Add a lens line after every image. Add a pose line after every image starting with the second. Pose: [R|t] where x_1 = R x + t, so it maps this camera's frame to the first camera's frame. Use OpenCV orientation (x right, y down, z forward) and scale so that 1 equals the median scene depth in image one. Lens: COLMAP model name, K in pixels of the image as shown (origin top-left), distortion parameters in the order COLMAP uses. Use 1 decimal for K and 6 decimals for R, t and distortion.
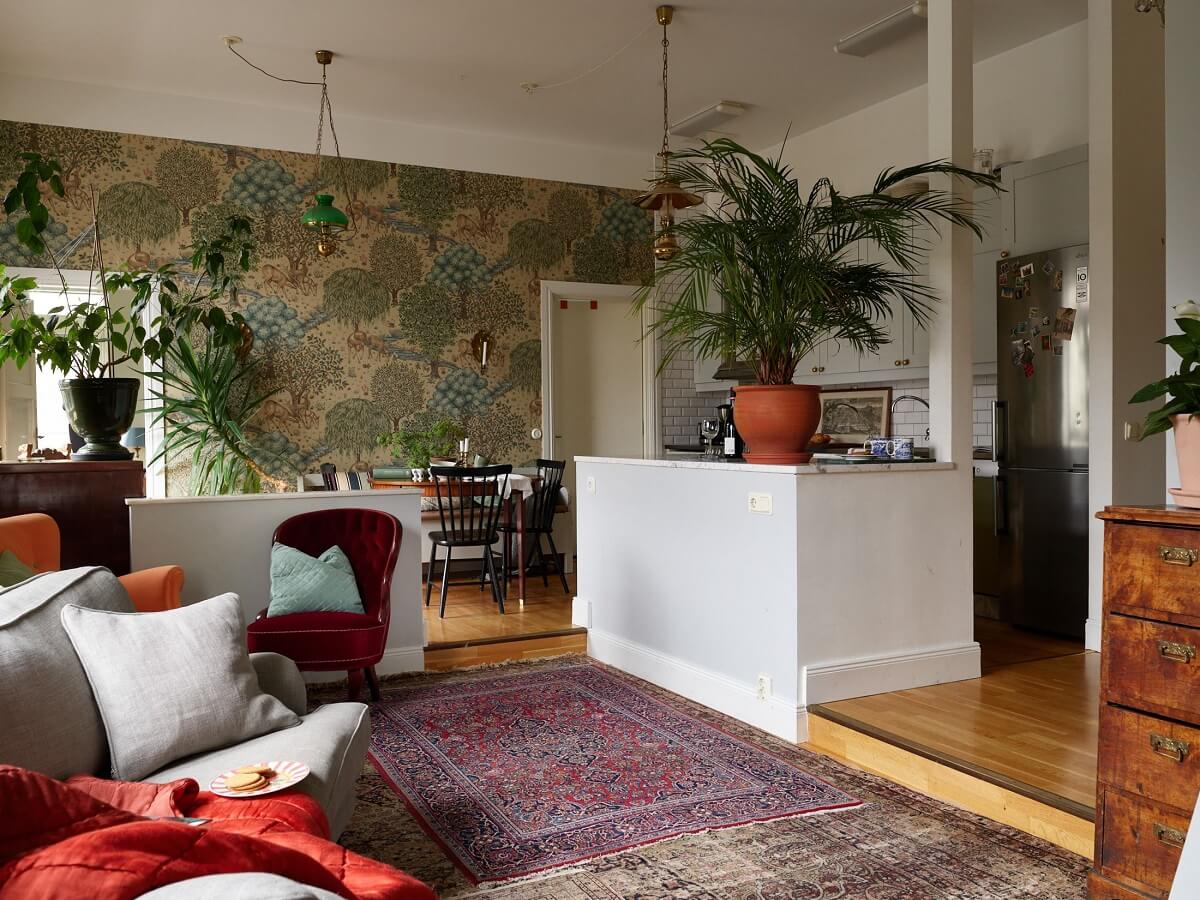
lens RADIAL K [[1037.4, 0, 605.7], [0, 1037.4, 443.9], [0, 0, 1]] dist [0.020756, -0.045791]
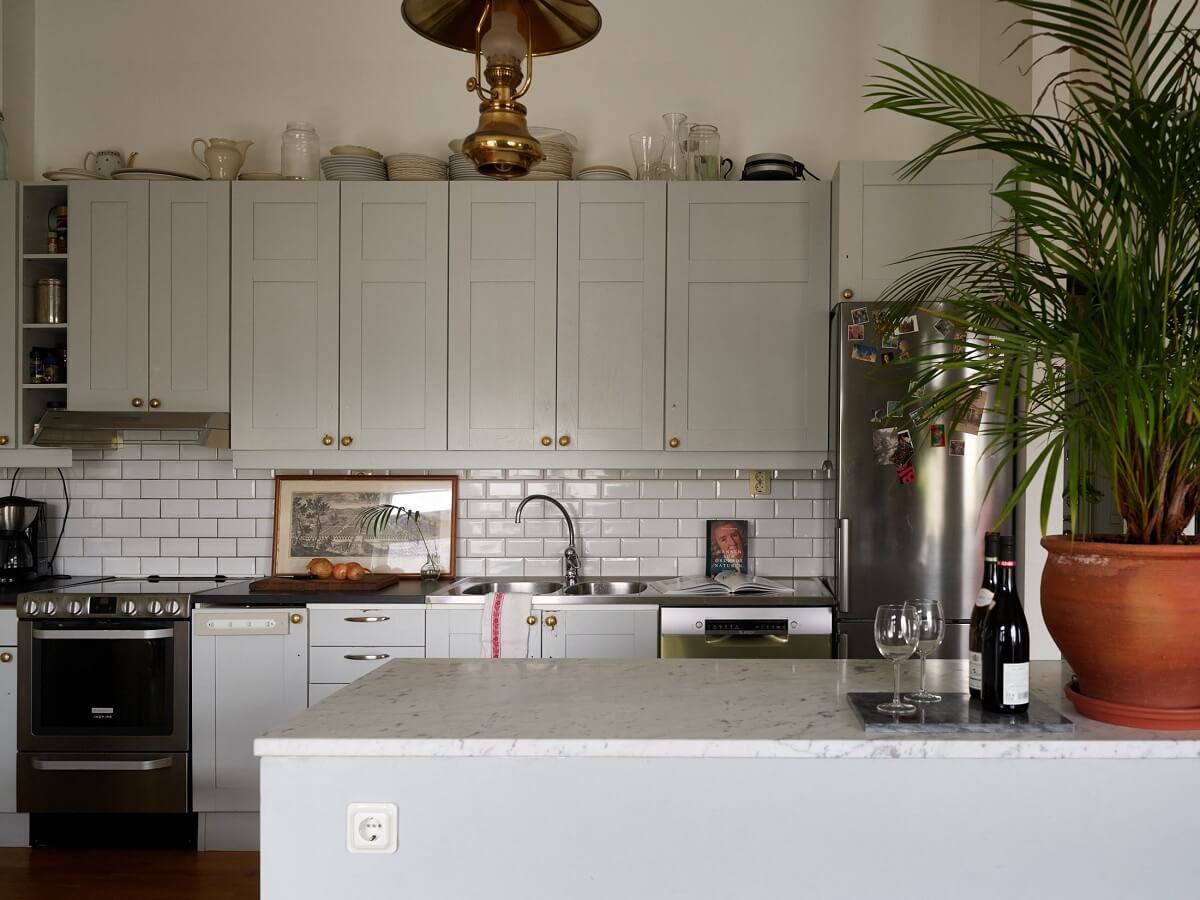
lens RADIAL K [[1069.3, 0, 707.2], [0, 1069.3, 476.9], [0, 0, 1]] dist [-0.005689, -0.004743]
pose [[0.469230, 0.000151, 0.883076, -0.184256], [0.009341, 0.999943, -0.005134, -0.046964], [-0.883026, 0.010658, 0.469202, 0.557077]]
